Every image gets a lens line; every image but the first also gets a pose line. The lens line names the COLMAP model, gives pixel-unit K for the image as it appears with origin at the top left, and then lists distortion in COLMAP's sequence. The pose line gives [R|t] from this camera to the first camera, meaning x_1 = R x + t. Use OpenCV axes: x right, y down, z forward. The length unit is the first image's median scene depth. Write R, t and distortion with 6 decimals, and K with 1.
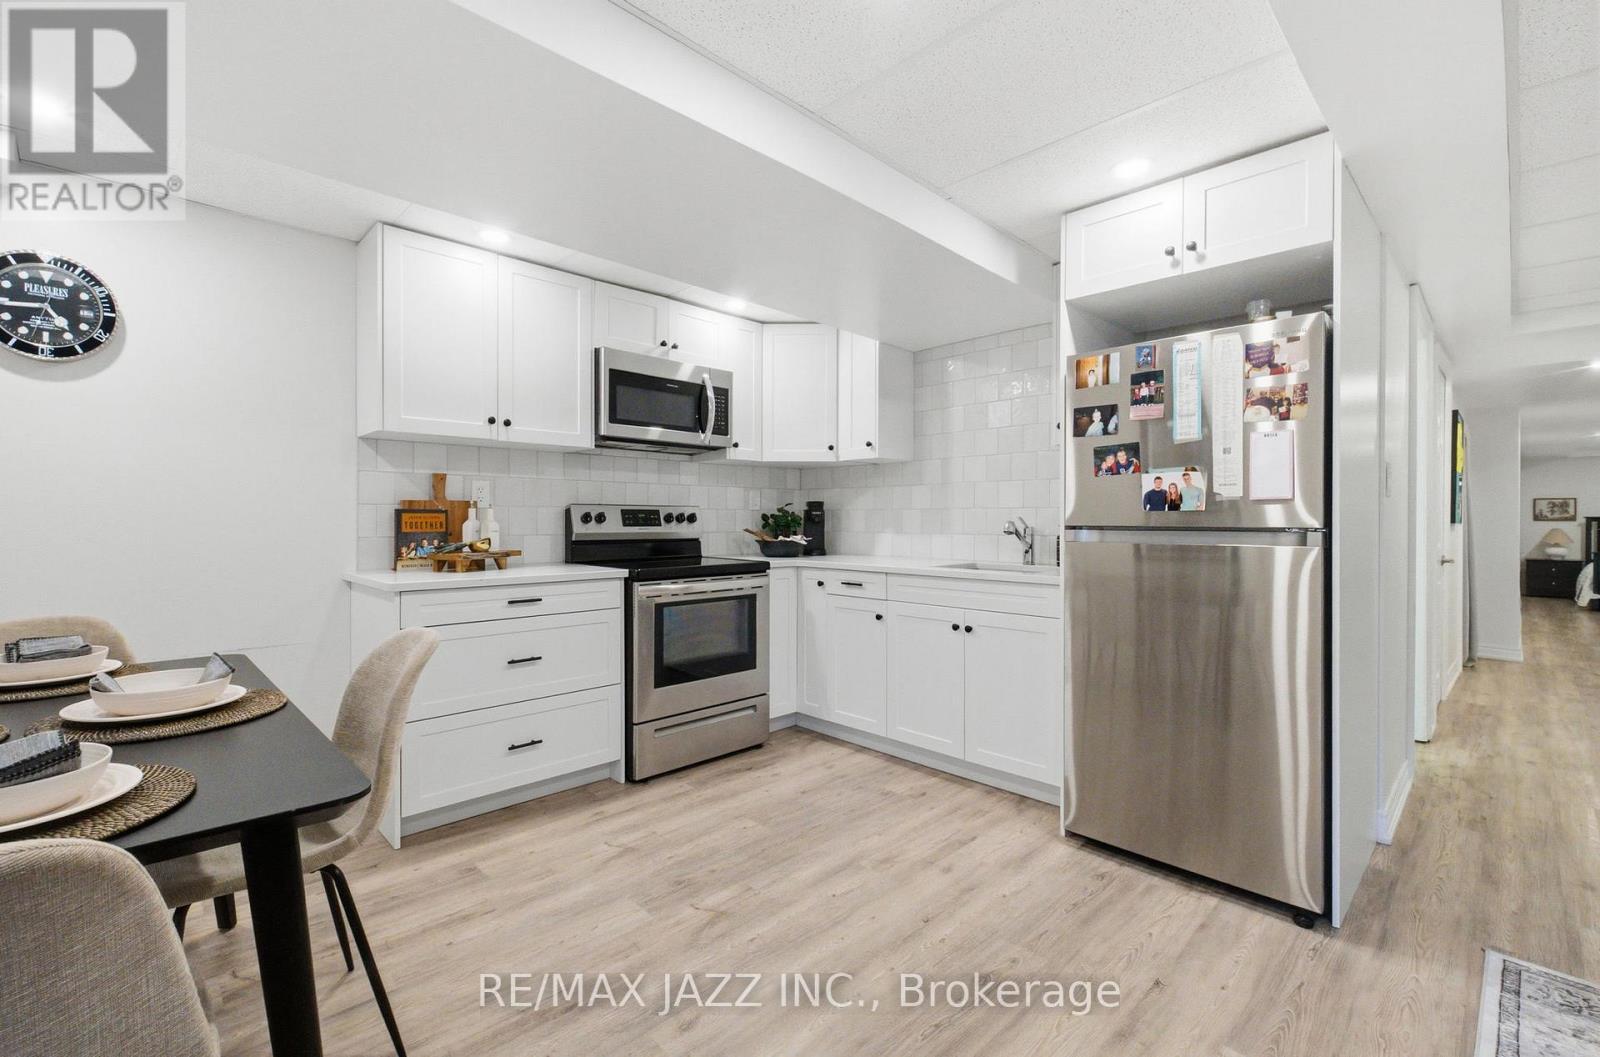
lens RADIAL K [[695.6, 0, 796.9], [0, 695.6, 528.7], [0, 0, 1]] dist [0.006491, -0.006181]
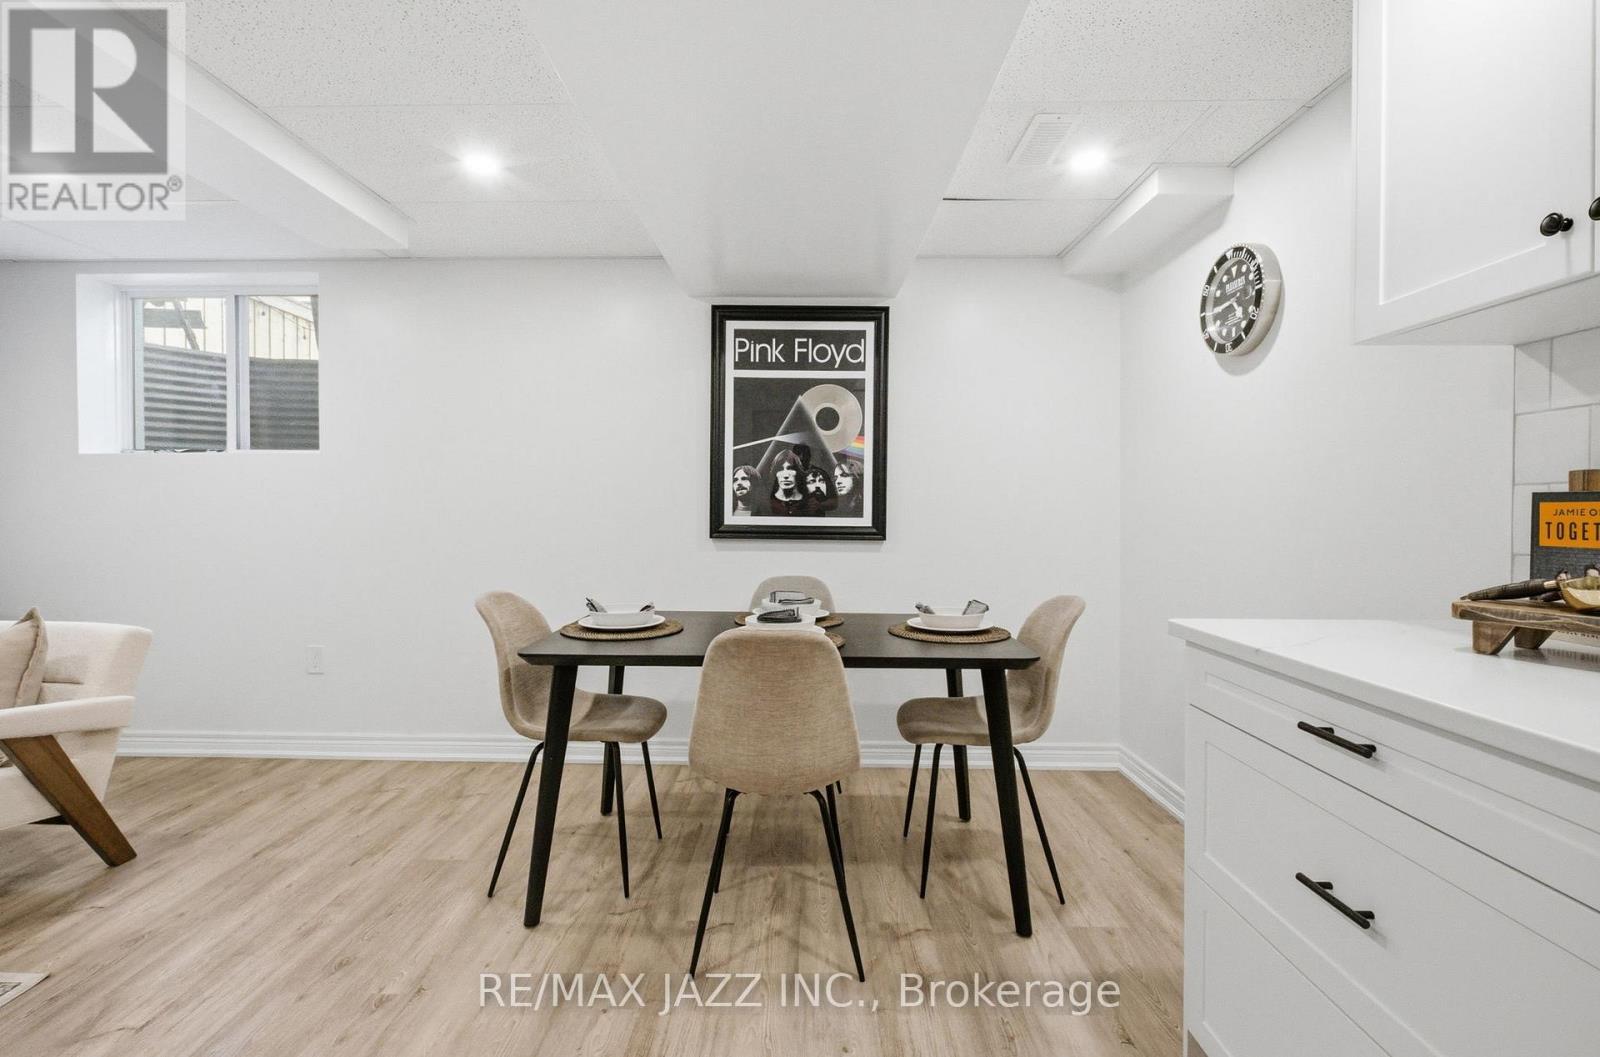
lens RADIAL K [[695.6, 0, 796.9], [0, 695.6, 528.7], [0, 0, 1]] dist [0.006491, -0.006181]
pose [[-0.699834, 0.017364, -0.714095, 0.073770], [-0.006410, 0.999512, 0.030587, -0.020138], [0.714277, 0.025983, -0.699380, 1.216661]]
